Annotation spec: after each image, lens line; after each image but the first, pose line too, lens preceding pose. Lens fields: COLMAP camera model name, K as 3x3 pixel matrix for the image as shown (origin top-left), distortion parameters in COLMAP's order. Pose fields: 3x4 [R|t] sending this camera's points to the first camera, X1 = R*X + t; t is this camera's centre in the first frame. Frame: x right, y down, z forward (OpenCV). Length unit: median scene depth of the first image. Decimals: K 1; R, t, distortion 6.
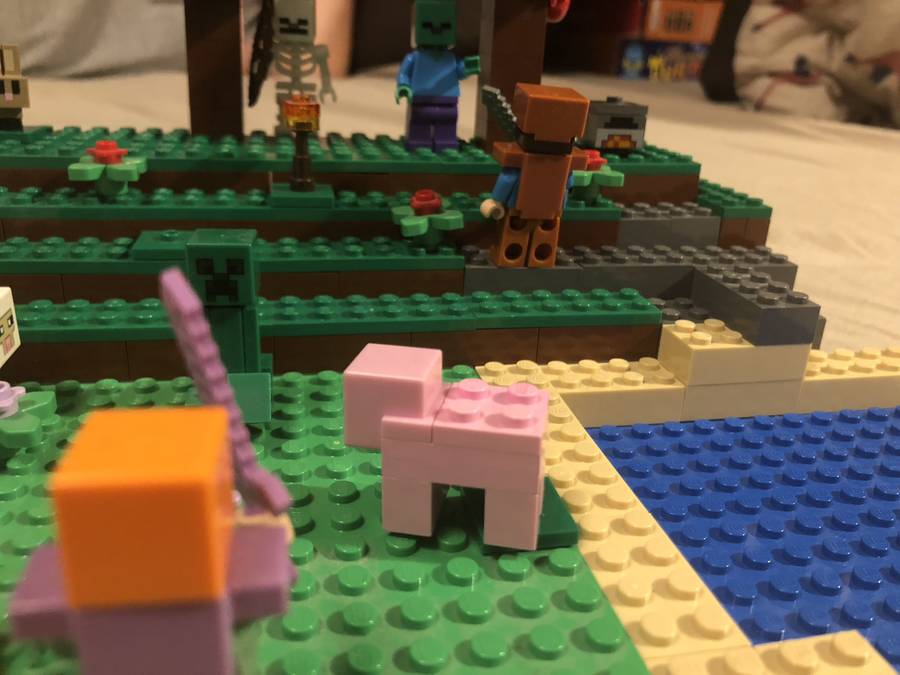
lens RADIAL K [[774.2, 0, 452.9], [0, 774.2, 317.8], [0, 0, 1]] dist [-0.007425, -0.009128]
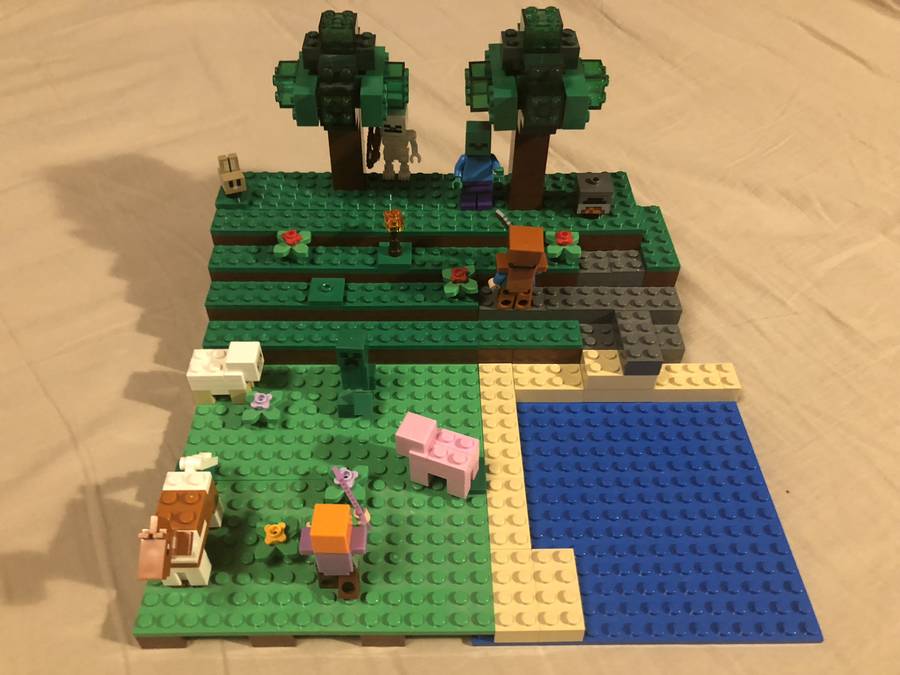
lens RADIAL K [[740.1, 0, 450.0], [0, 740.1, 337.5], [0, 0, 1]] dist [0.127317, -0.006483]
pose [[0.982675, 0.112725, -0.147119, 0.217881], [-0.040047, 0.904167, 0.425299, -0.758320], [0.180961, -0.412039, 0.893016, -0.631000]]
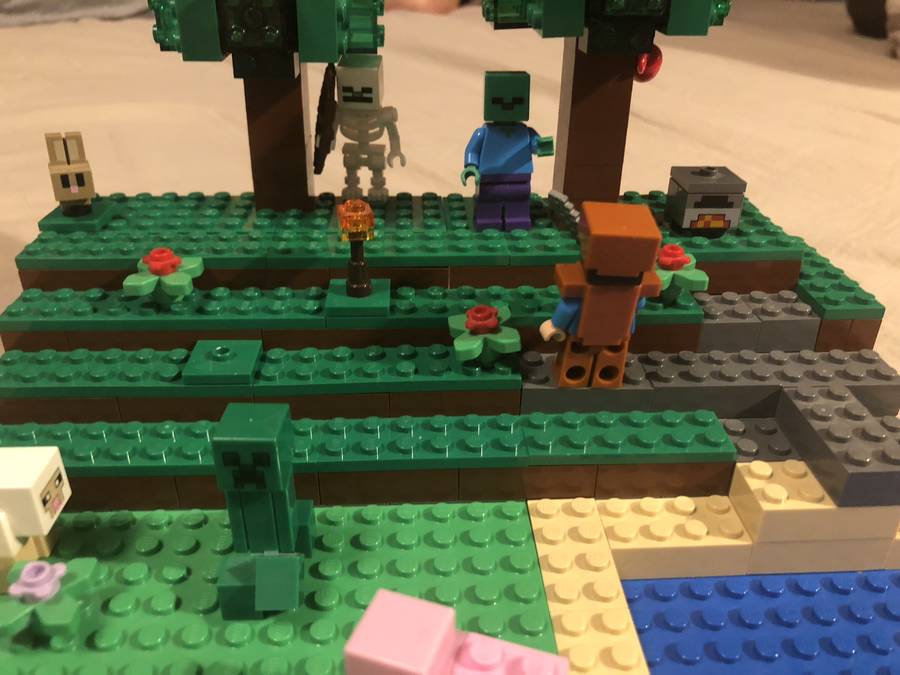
lens RADIAL K [[774.2, 0, 452.9], [0, 774.2, 317.8], [0, 0, 1]] dist [-0.007425, -0.009128]
pose [[0.988179, 0.040251, -0.147928, 0.068257], [-0.021990, 0.992155, 0.123067, -0.265142], [0.151721, -0.118359, 0.981311, 0.072470]]
